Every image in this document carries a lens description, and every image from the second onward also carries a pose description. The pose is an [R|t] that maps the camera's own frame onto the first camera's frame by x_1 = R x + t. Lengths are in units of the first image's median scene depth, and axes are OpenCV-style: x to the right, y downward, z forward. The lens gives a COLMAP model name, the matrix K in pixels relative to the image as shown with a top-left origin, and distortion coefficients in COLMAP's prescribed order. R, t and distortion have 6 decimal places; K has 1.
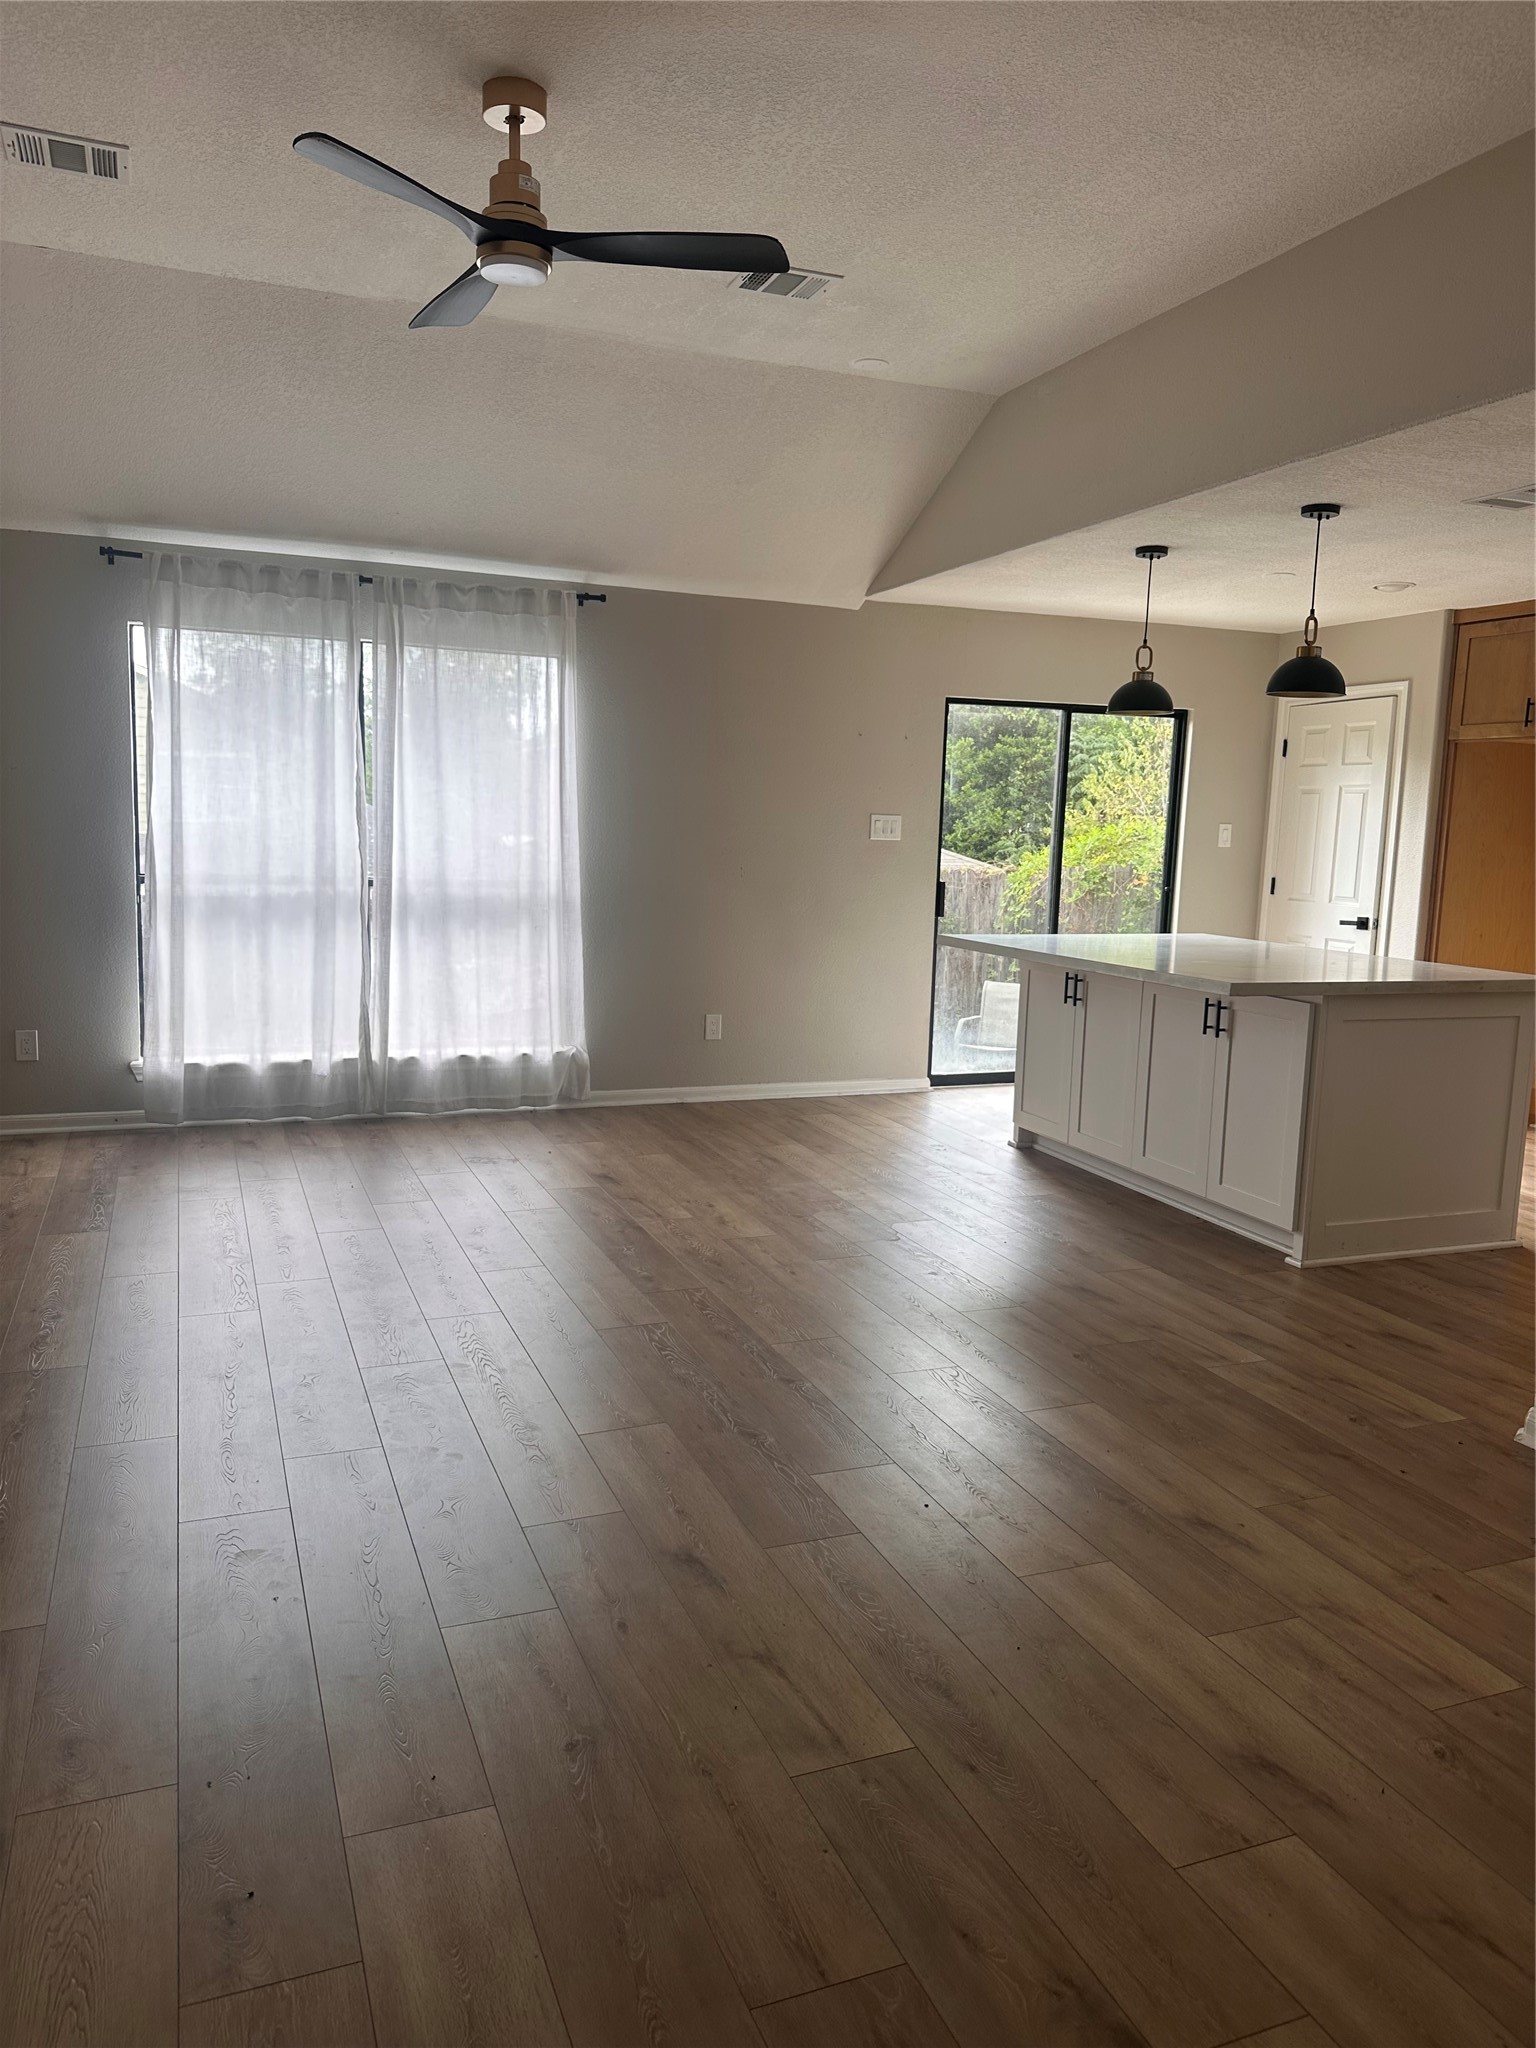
lens RADIAL K [[1416.9, 0, 763.8], [0, 1416.9, 1024.5], [0, 0, 1]] dist [0.138418, -0.280604]
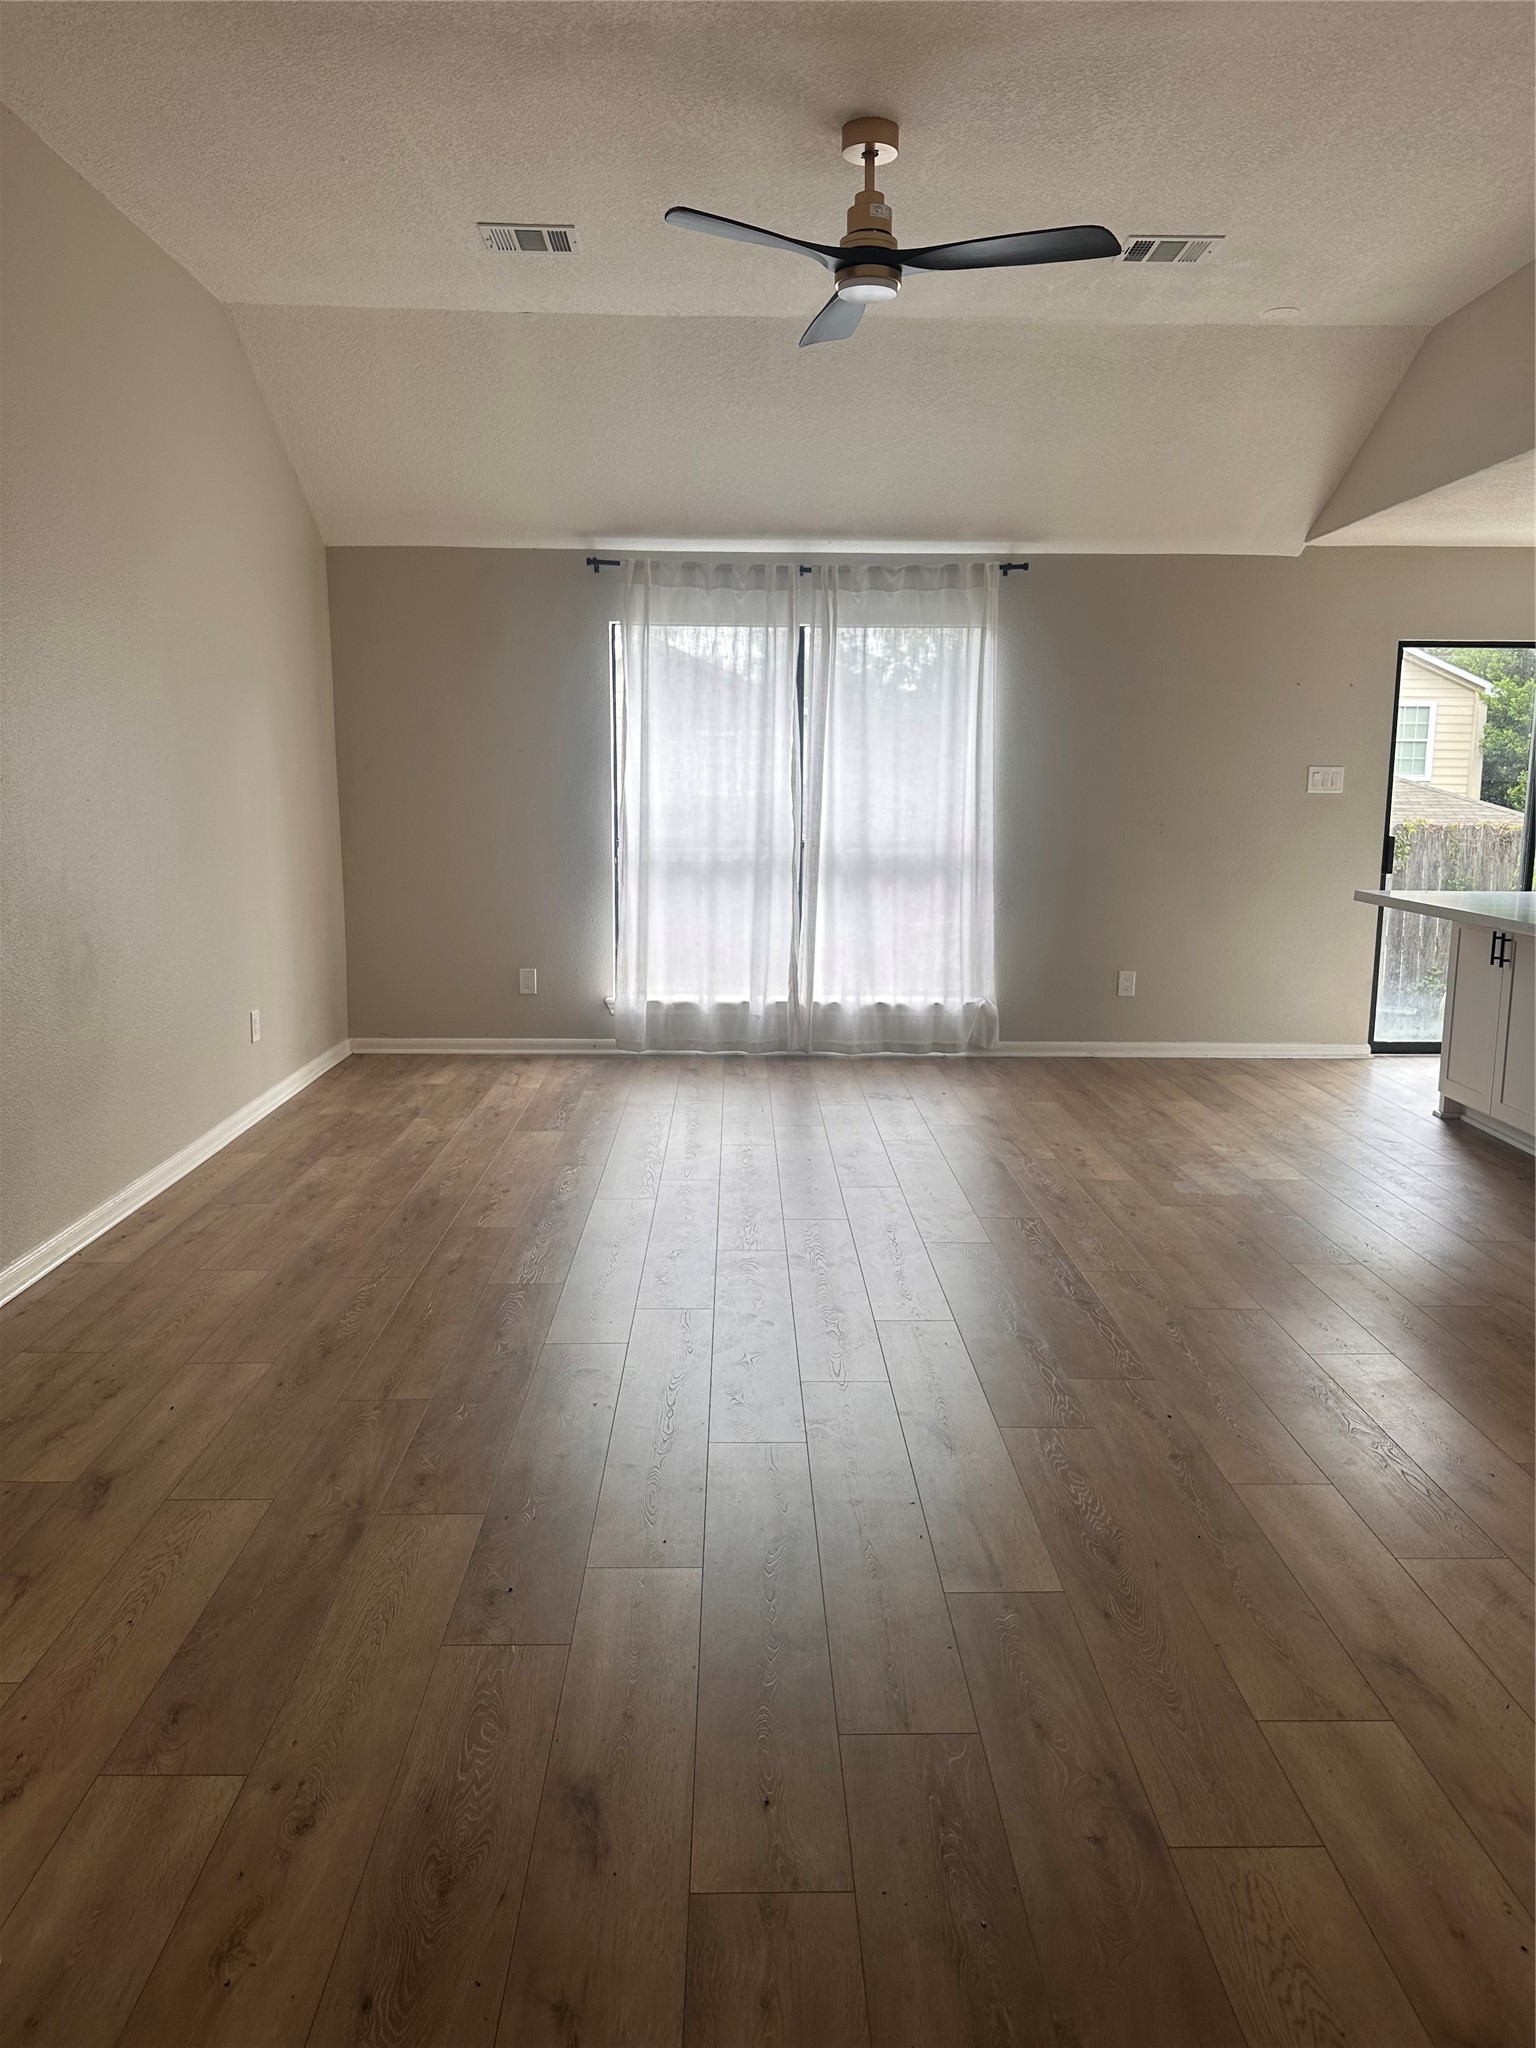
lens RADIAL K [[1416.9, 0, 763.8], [0, 1416.9, 1024.5], [0, 0, 1]] dist [0.138418, -0.280604]
pose [[0.935821, 0.037261, -0.350500, 0.090934], [-0.028769, 0.999153, 0.029406, 0.009412], [0.351299, -0.017435, 0.936101, -0.049367]]
